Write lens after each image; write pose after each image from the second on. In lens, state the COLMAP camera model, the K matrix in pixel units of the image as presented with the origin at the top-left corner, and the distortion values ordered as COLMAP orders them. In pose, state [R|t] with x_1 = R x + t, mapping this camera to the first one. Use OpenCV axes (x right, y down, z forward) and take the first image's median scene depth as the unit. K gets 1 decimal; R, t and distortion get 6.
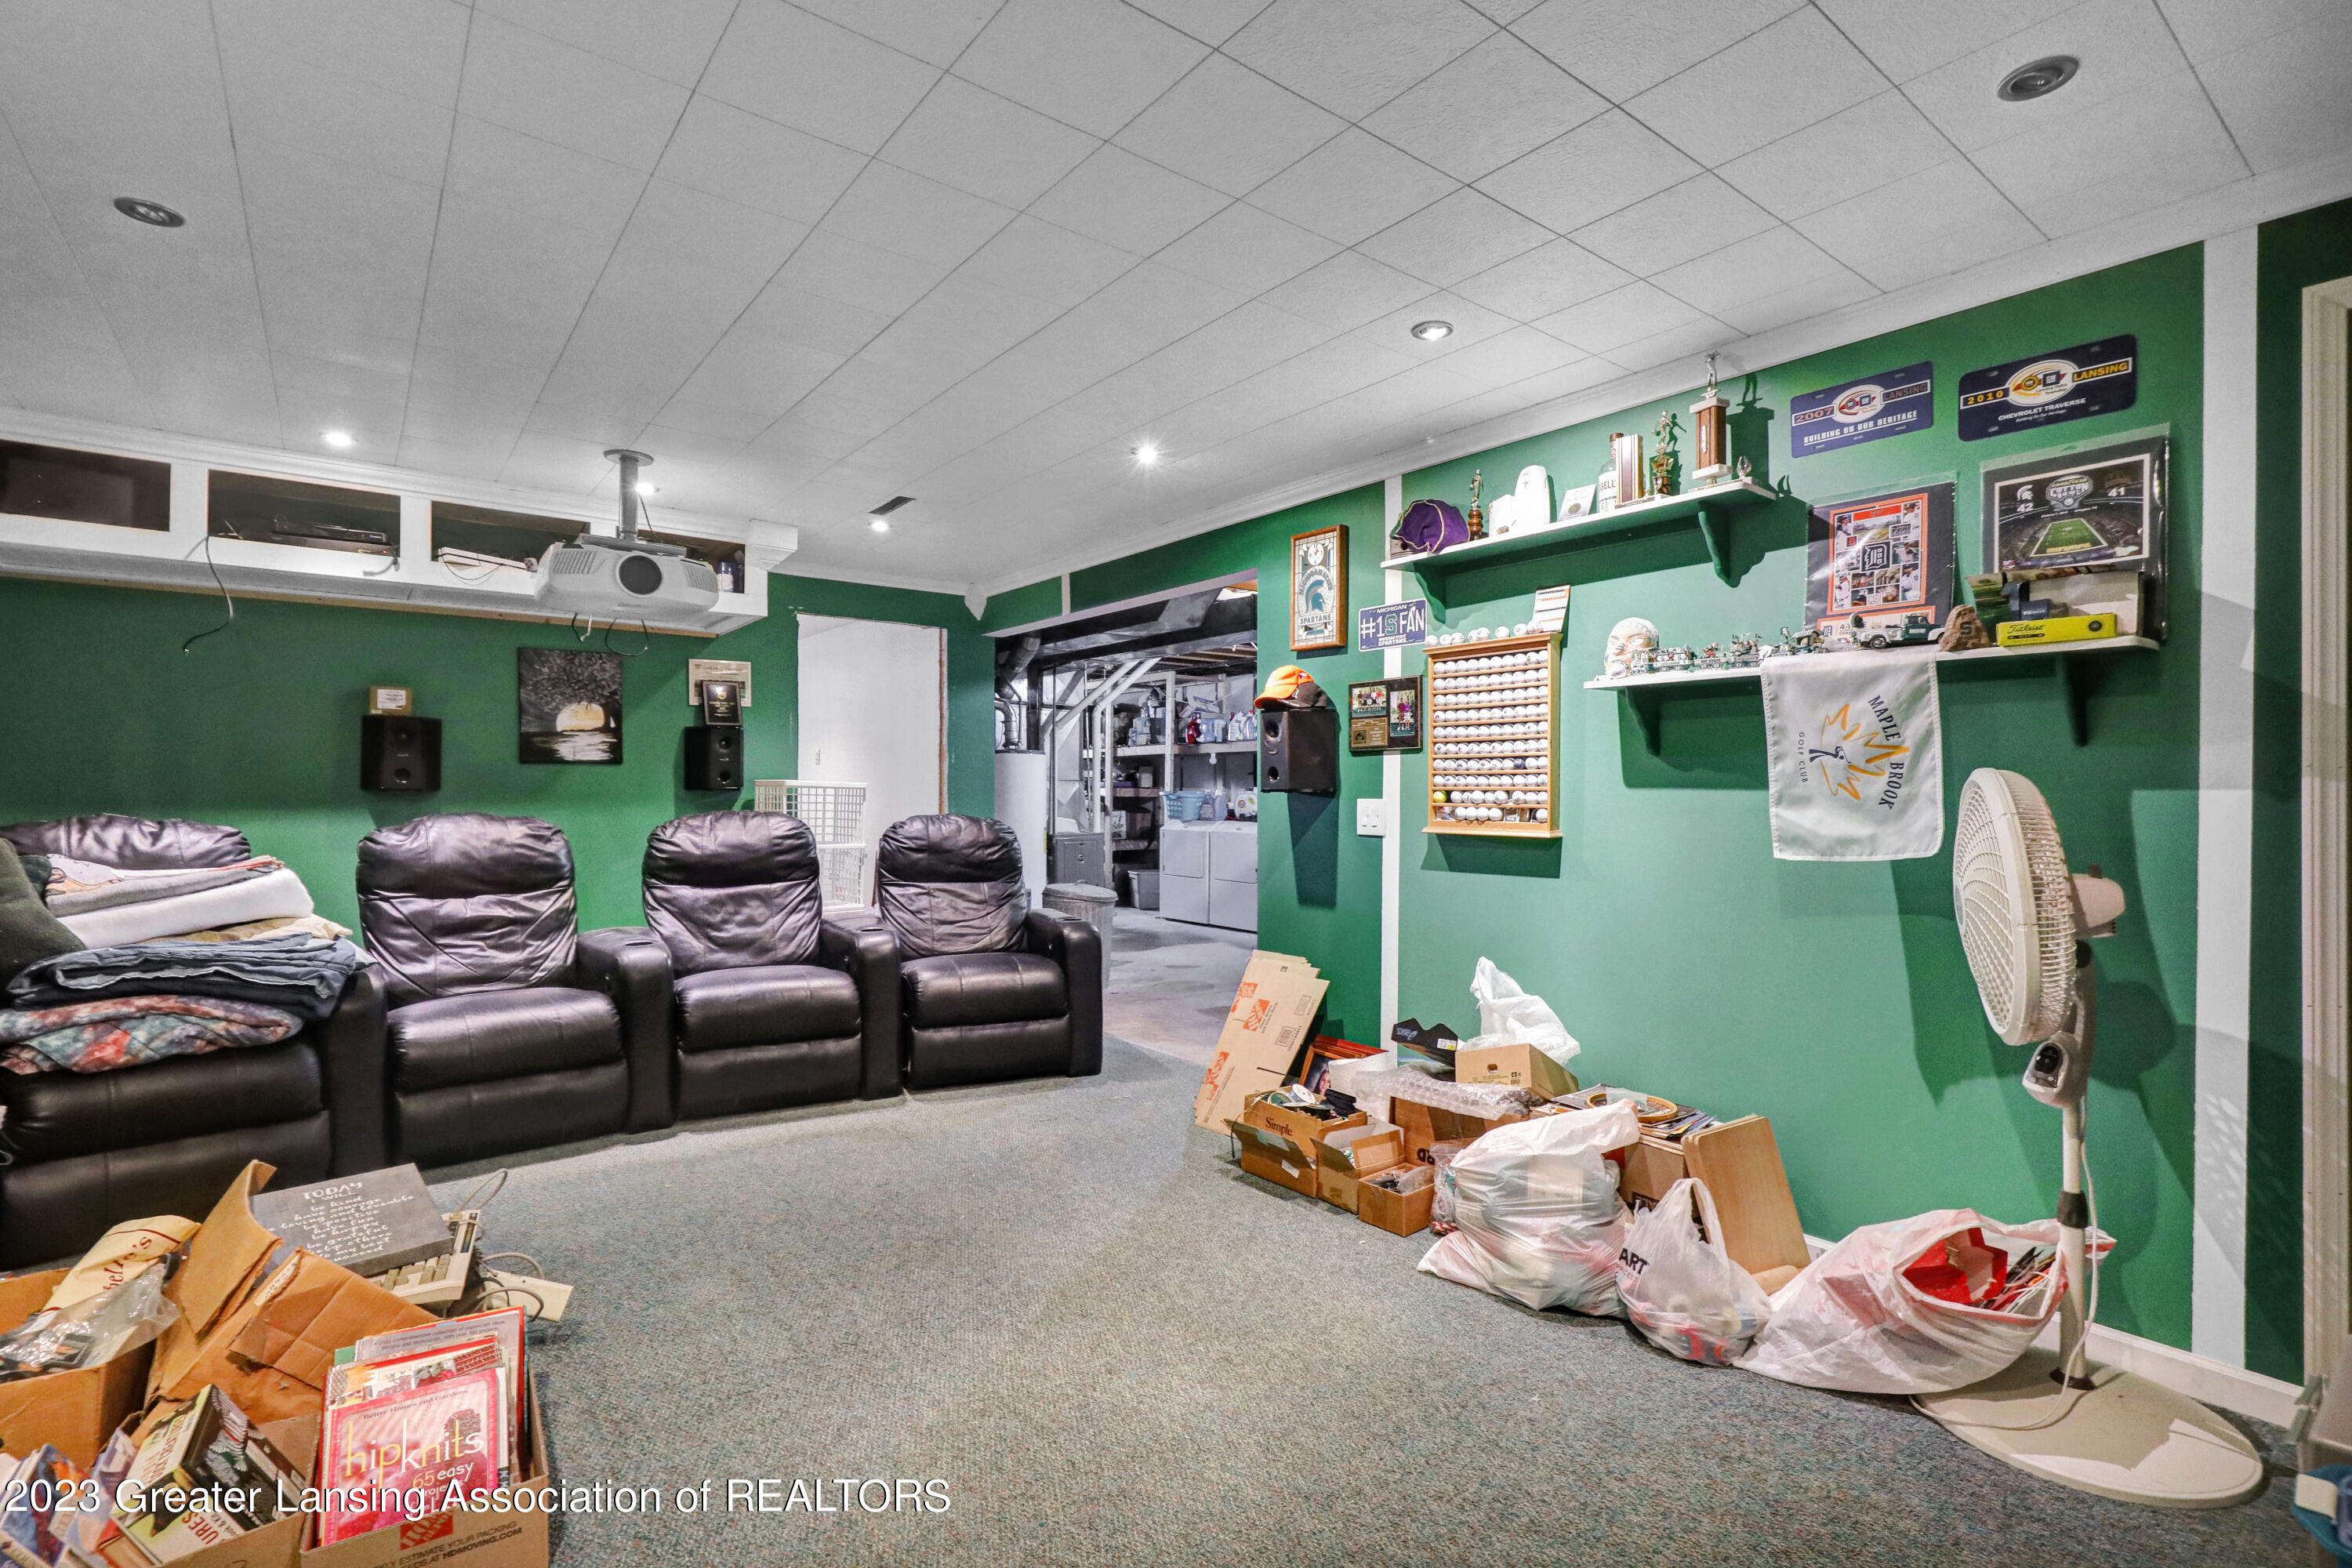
lens RADIAL K [[1095.4, 0, 1176.0], [0, 1095.4, 784.0], [0, 0, 1]] dist [0.001605, 0.000258]
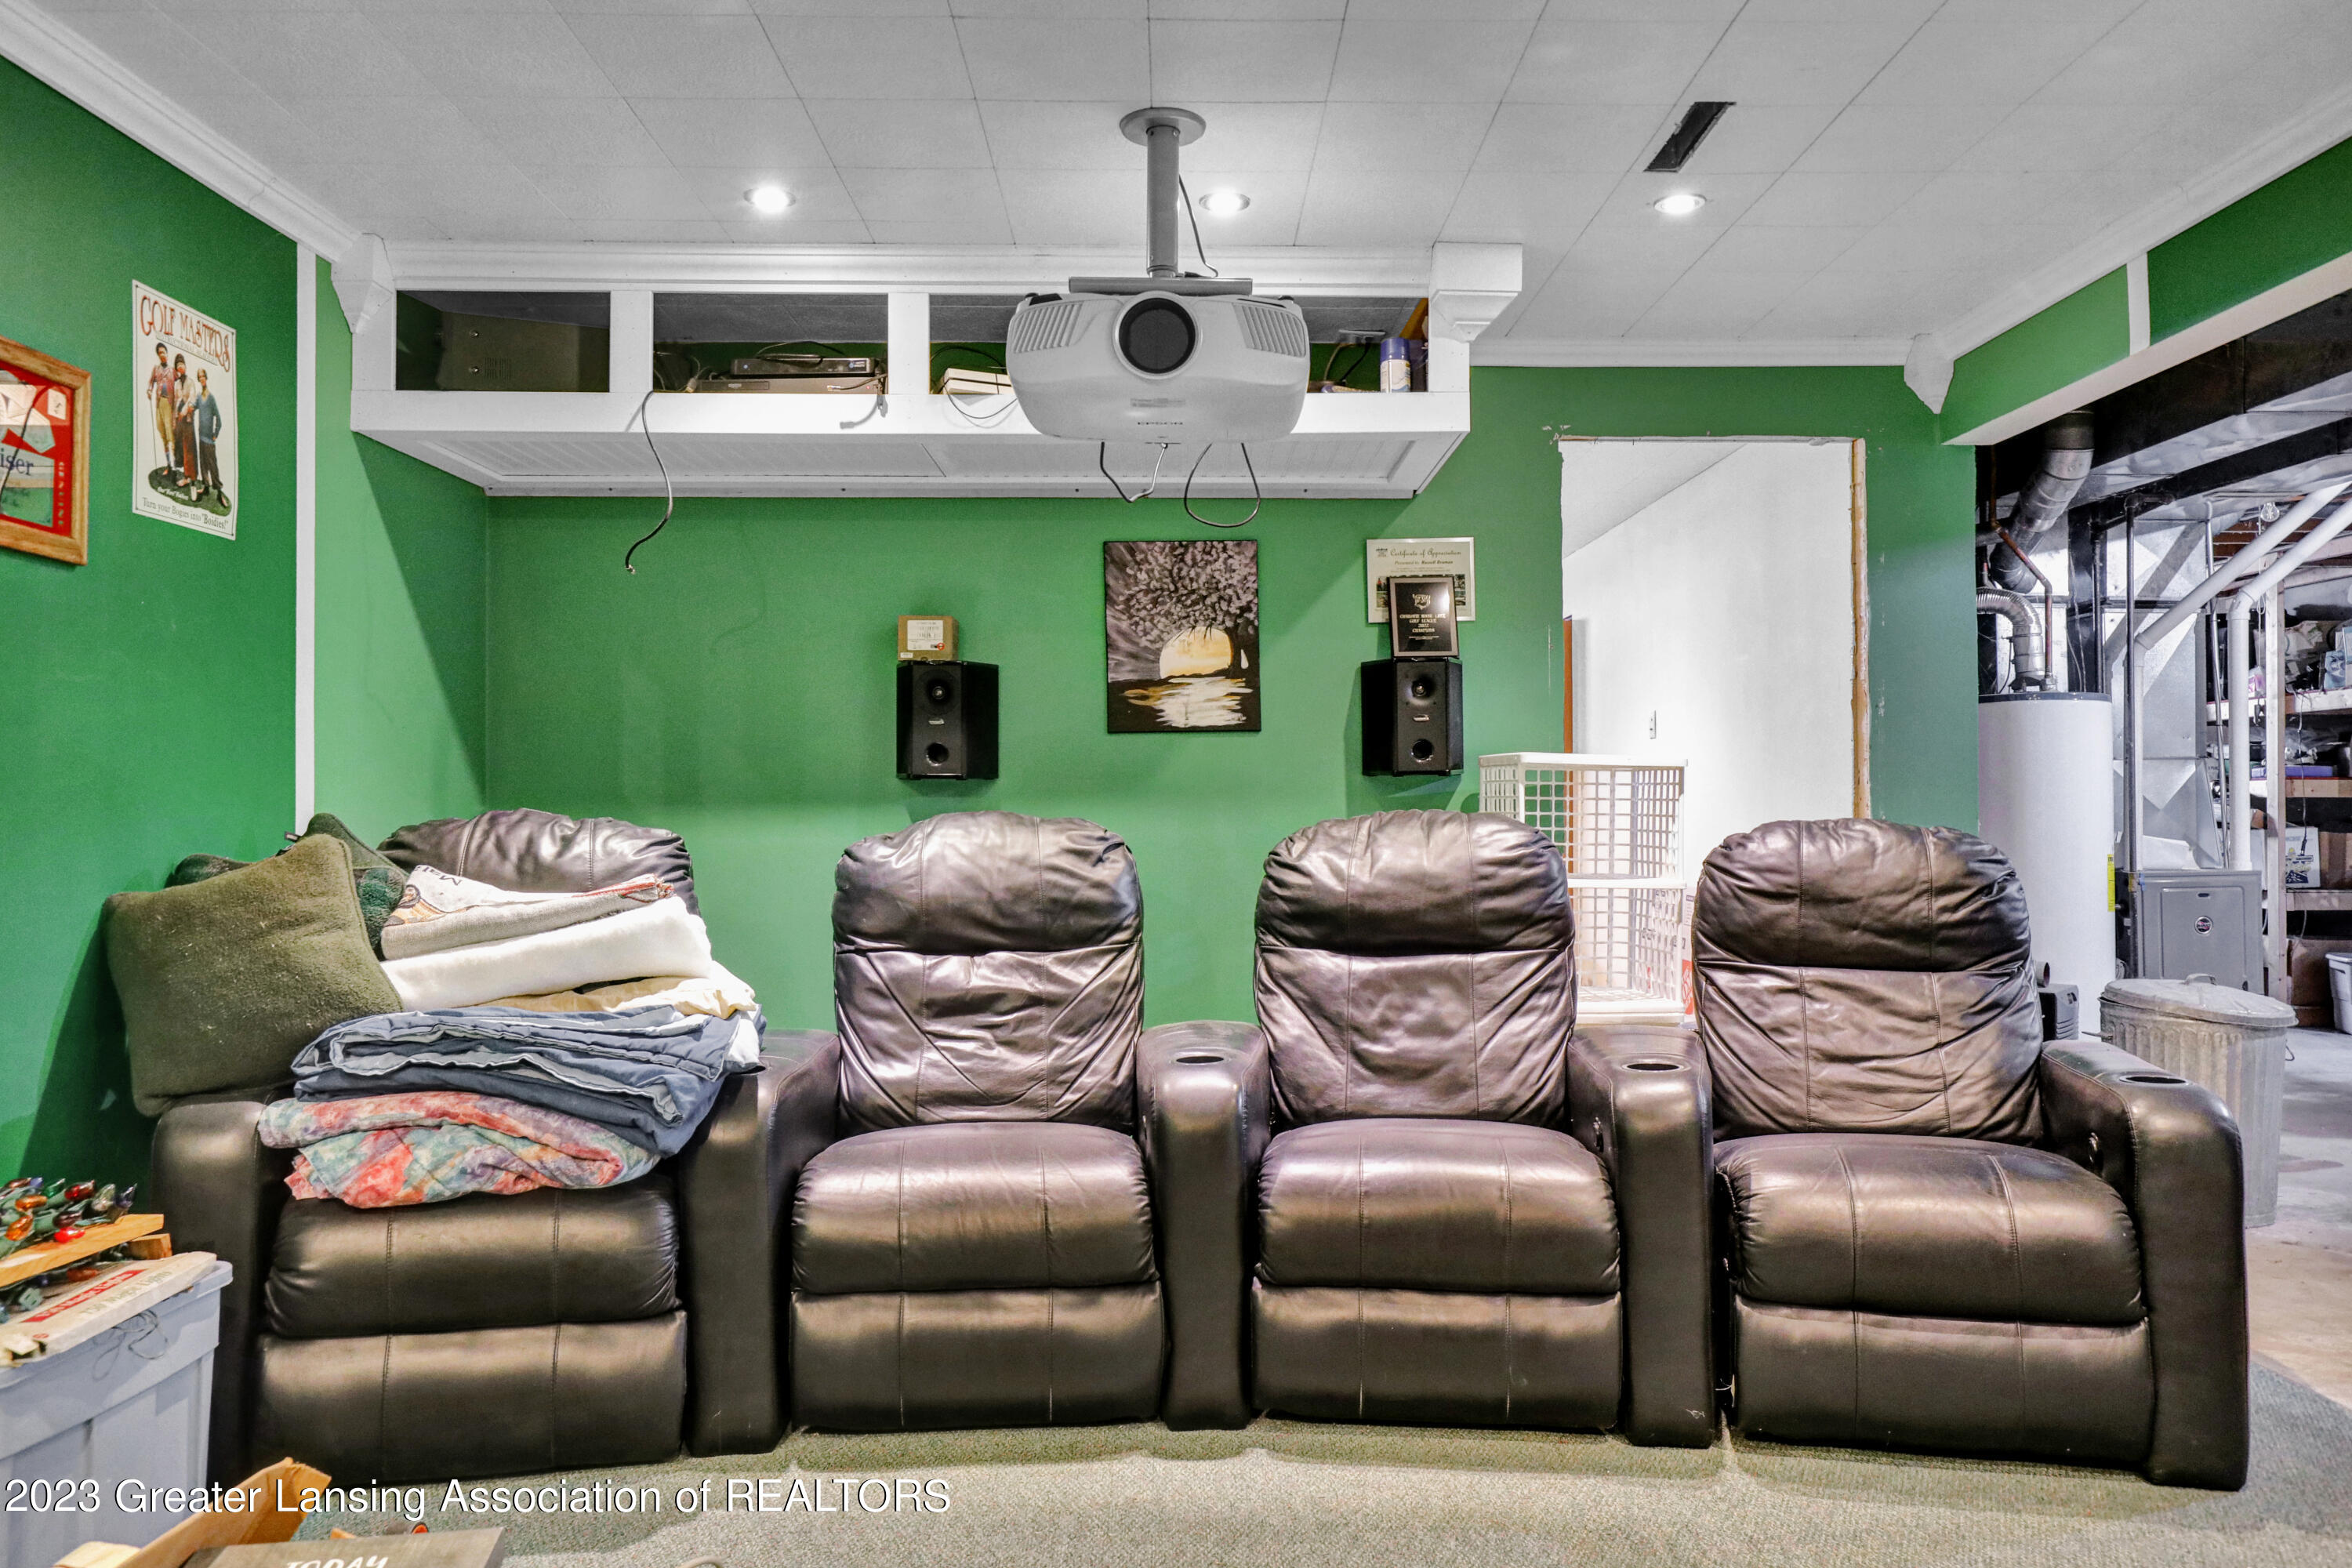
lens RADIAL K [[1720.5, 0, 1176.0], [0, 1720.5, 784.0], [0, 0, 1]] dist [0.001088, 0.001210]
pose [[0.807436, -0.011008, -0.589852, -0.012215], [0.008872, 0.999939, -0.006516, 0.017236], [0.589888, 0.000028, 0.807485, 0.289658]]
